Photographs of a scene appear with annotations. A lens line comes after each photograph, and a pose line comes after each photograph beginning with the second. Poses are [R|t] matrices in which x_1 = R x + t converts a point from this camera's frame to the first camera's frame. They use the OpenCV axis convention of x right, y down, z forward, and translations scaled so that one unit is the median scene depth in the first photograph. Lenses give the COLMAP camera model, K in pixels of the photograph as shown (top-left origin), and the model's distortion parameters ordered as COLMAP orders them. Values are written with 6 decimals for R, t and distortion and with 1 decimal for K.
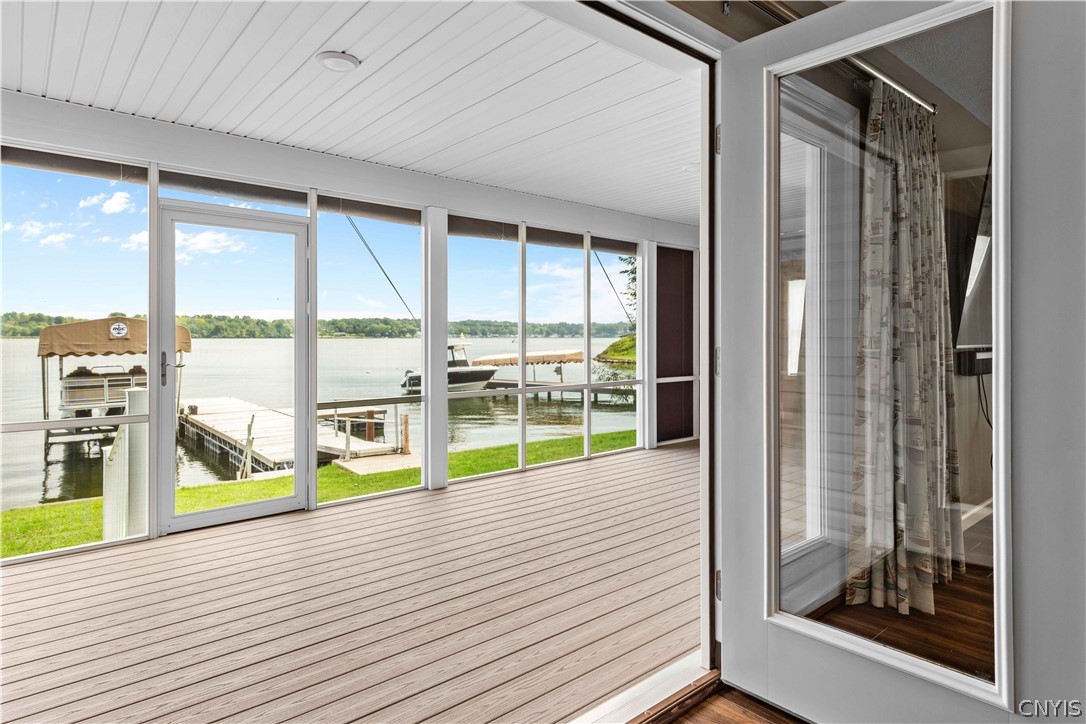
lens RADIAL K [[615.2, 0, 545.8], [0, 615.2, 331.7], [0, 0, 1]] dist [0.013384, -0.000458]
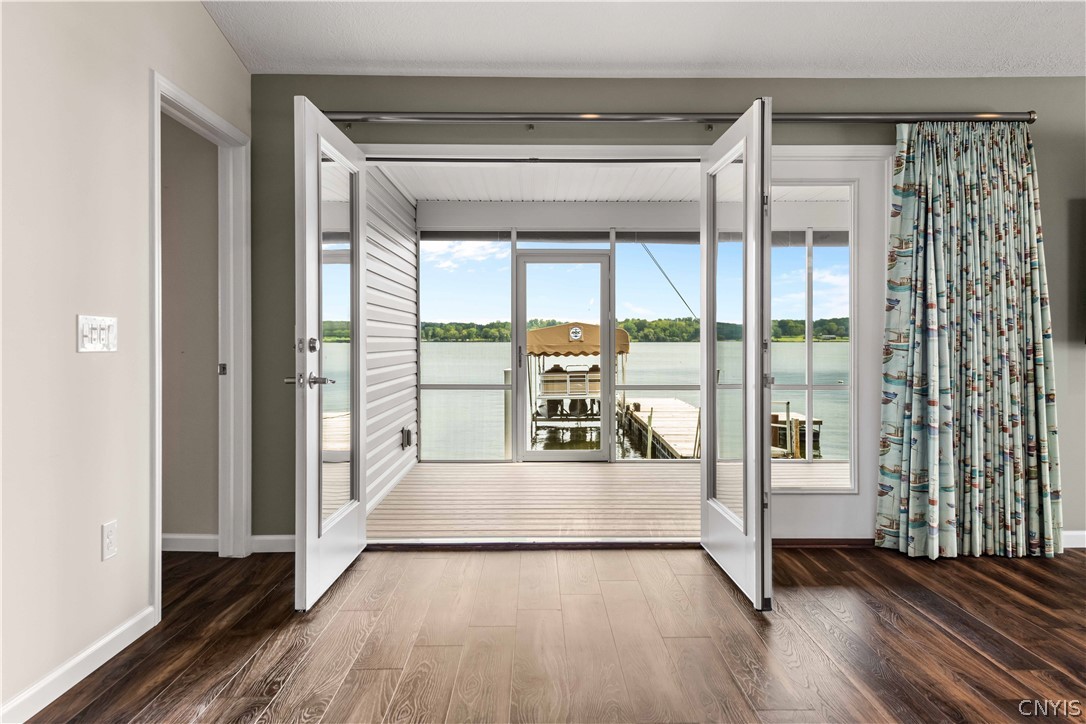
lens RADIAL K [[721.2, 0, 551.8], [0, 721.2, 361.0], [0, 0, 1]] dist [0.035592, -0.018734]
pose [[0.773574, 0.016289, -0.633497, 0.216941], [0.007205, 0.999379, 0.034496, 0.002451], [0.633665, -0.031250, 0.772976, -0.132173]]
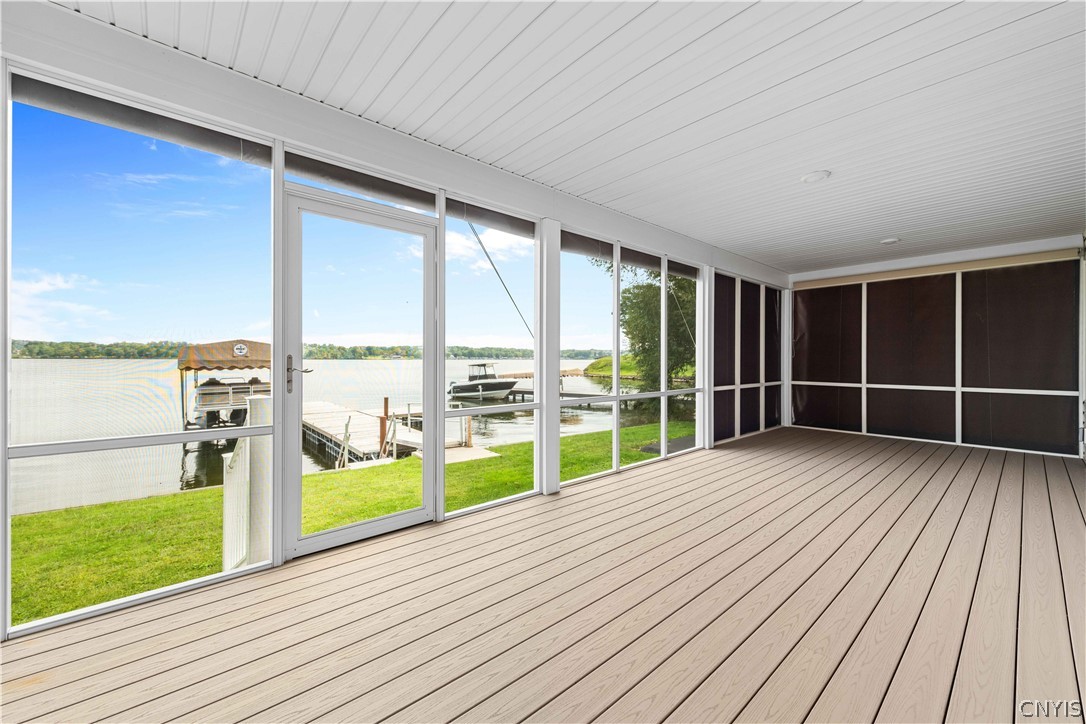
lens RADIAL K [[426.8, 0, 547.6], [0, 426.8, 355.4], [0, 0, 1]] dist [0.012991, -0.002481]
pose [[0.999863, 0.002487, 0.016384, -0.089950], [-0.002491, 0.999997, 0.000244, 0.011116], [-0.016383, -0.000284, 0.999866, 0.131884]]
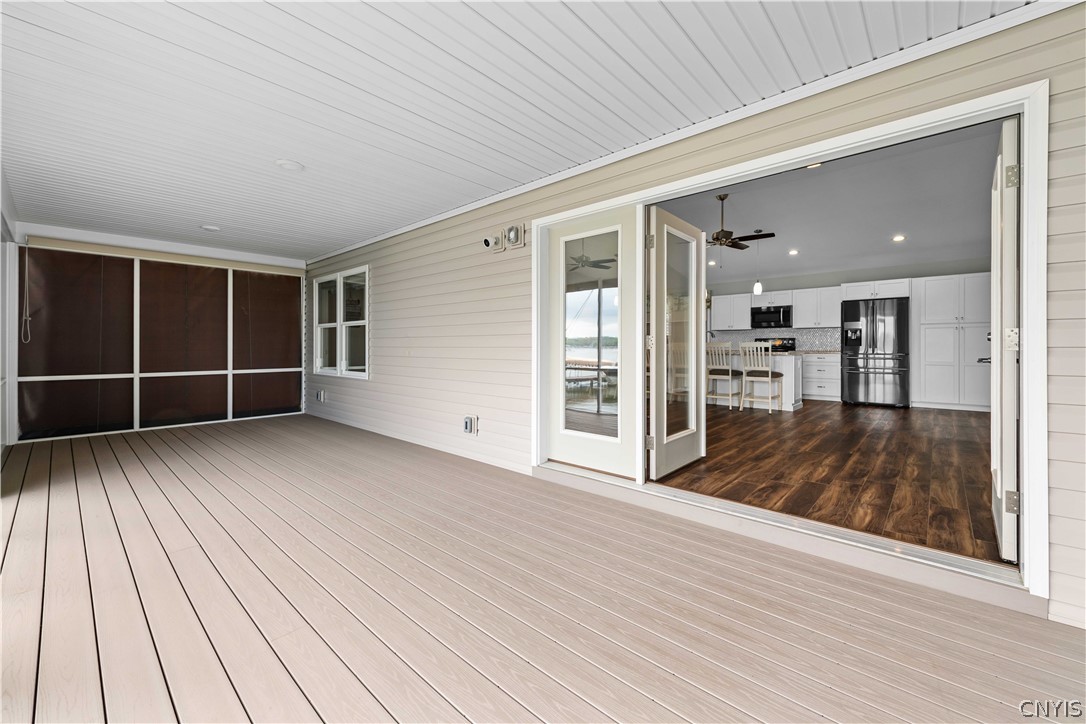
lens RADIAL K [[426.8, 0, 530.5], [0, 426.8, 347.4], [0, 0, 1]] dist [0.012991, -0.002481]
pose [[-0.113712, -0.003746, 0.993507, -0.228885], [-0.007918, 0.999965, 0.002865, 0.012446], [-0.993482, -0.007541, -0.113738, 0.317674]]
